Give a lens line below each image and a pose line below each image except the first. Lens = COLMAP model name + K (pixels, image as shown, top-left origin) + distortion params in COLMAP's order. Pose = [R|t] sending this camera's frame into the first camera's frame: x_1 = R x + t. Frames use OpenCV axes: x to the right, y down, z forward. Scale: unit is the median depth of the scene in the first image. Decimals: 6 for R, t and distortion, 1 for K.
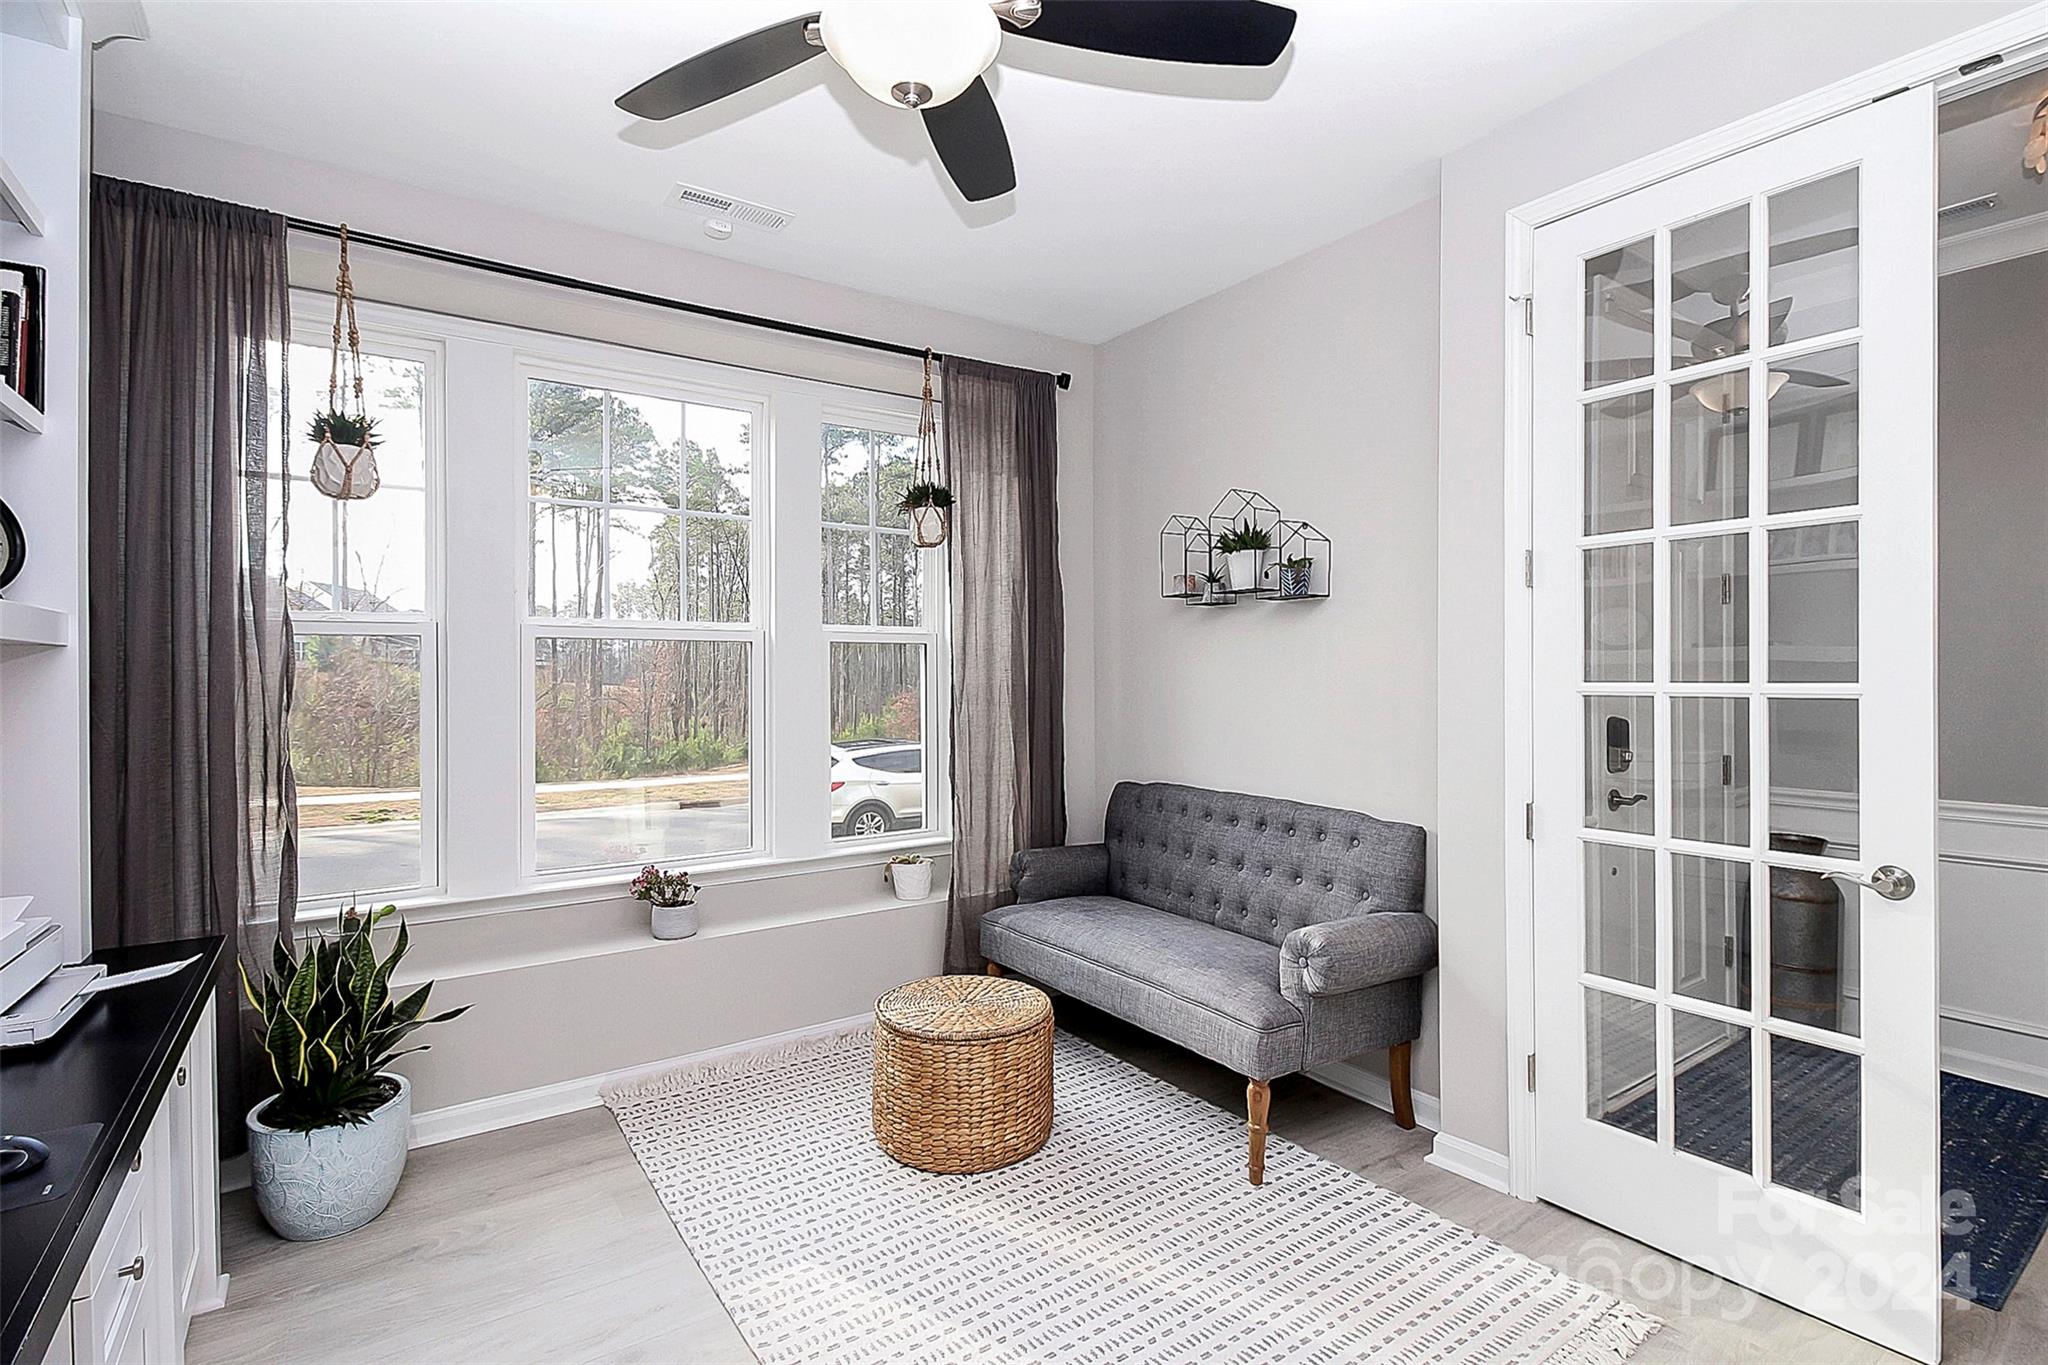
lens RADIAL K [[964.3, 0, 1021.5], [0, 964.3, 678.8], [0, 0, 1]] dist [0.003637, -0.000088]
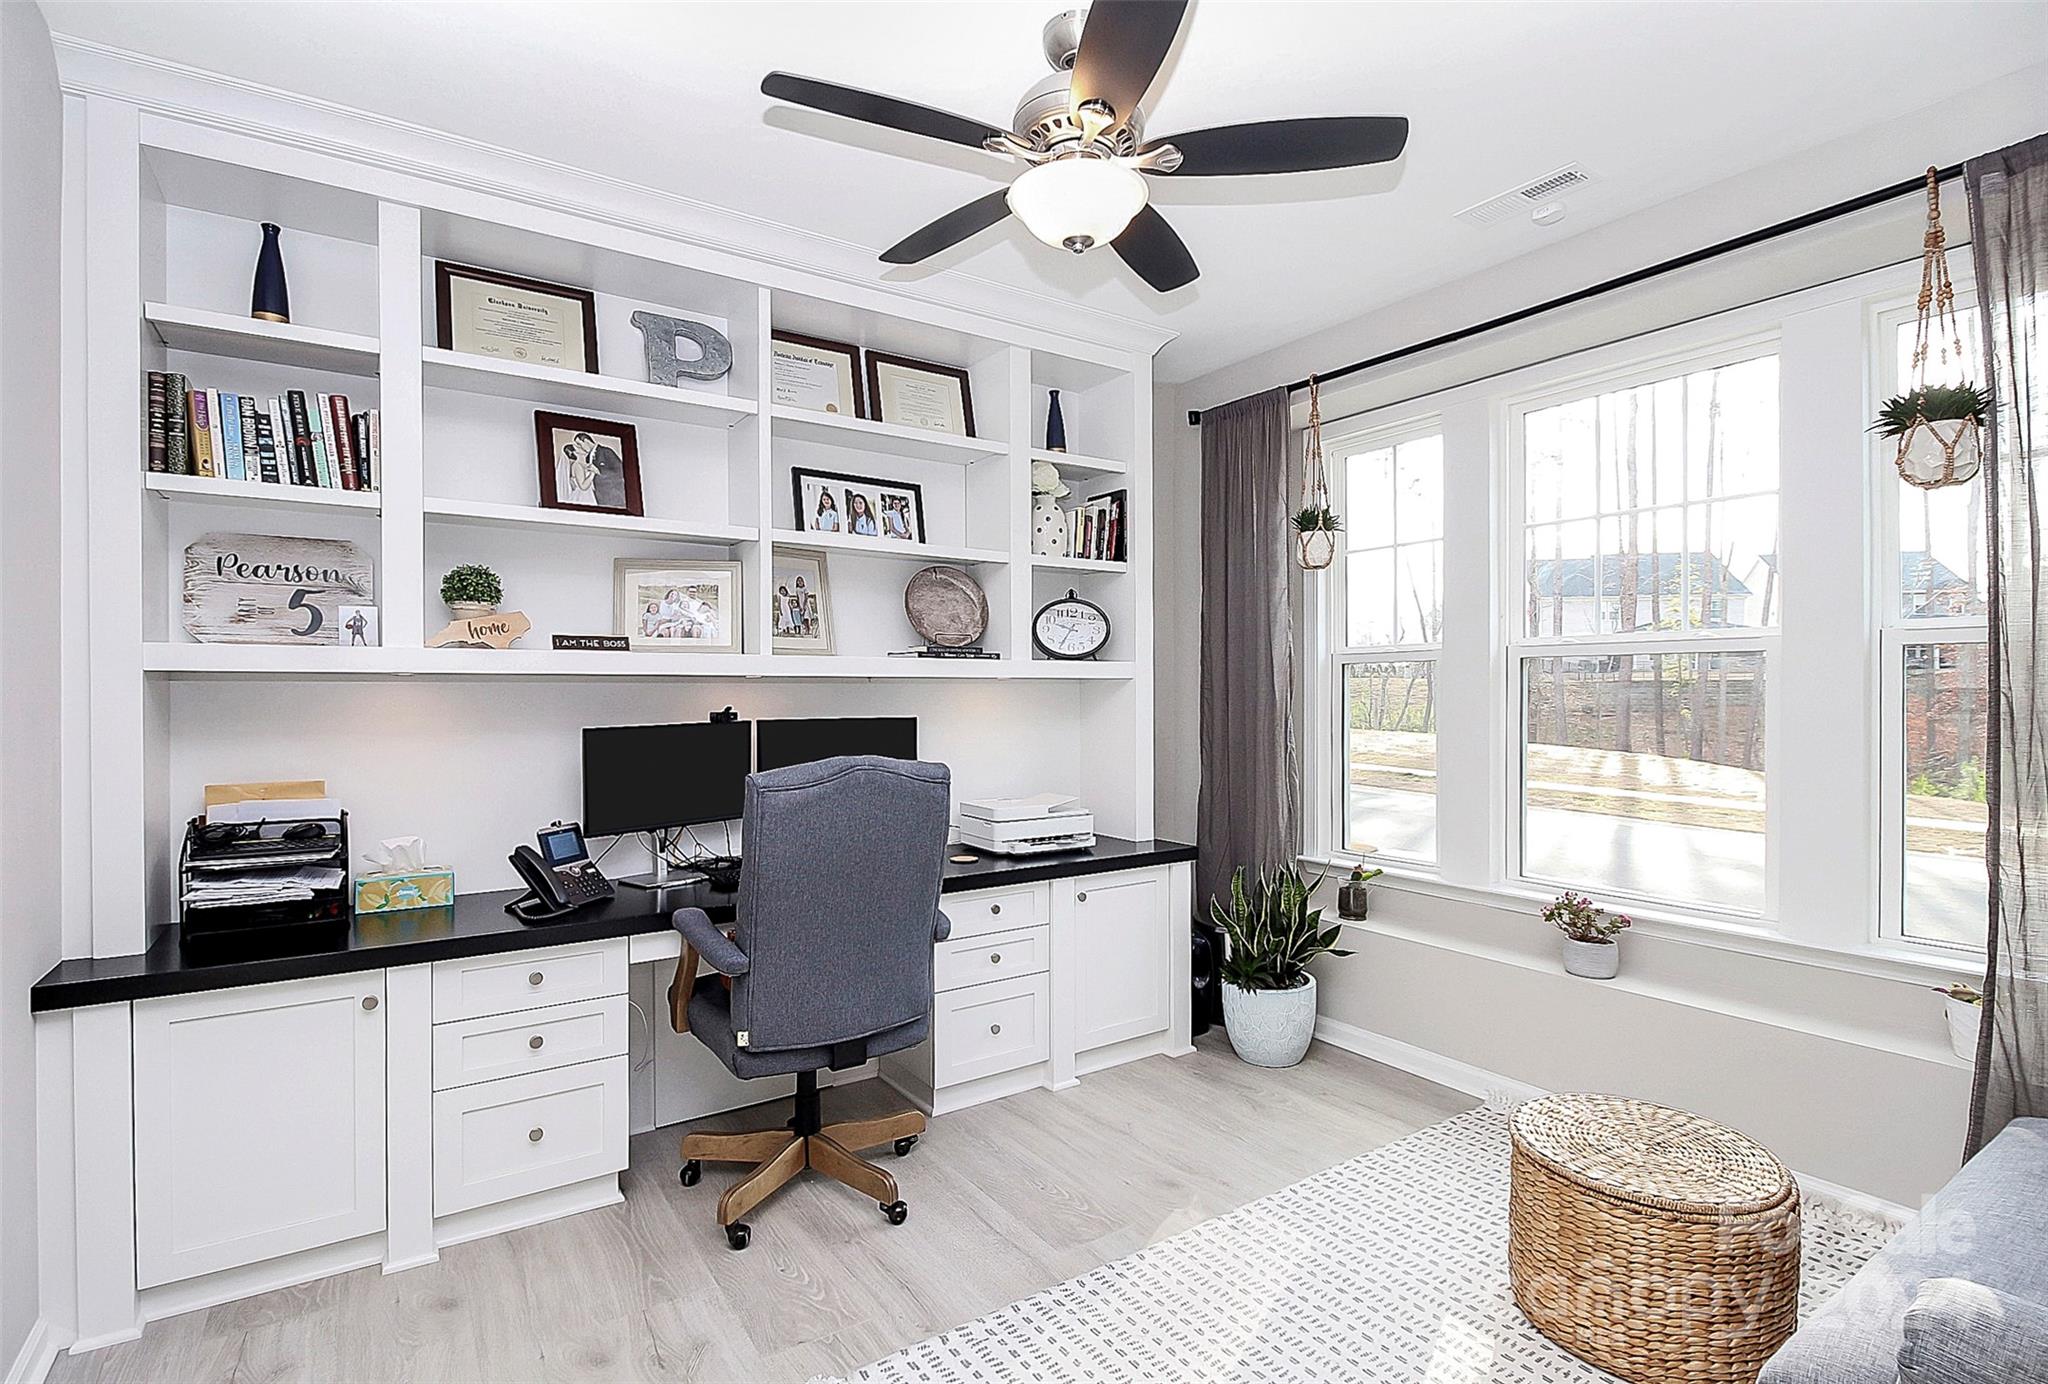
lens RADIAL K [[1001.1, 0, 1023.4], [0, 1001.1, 689.9], [0, 0, 1]] dist [-0.004161, -0.000203]
pose [[-0.009760, 0.004562, -0.999942, 0.648535], [0.000046, 0.999990, 0.004562, -0.011960], [0.999952, -0.000001, -0.009760, 0.498230]]
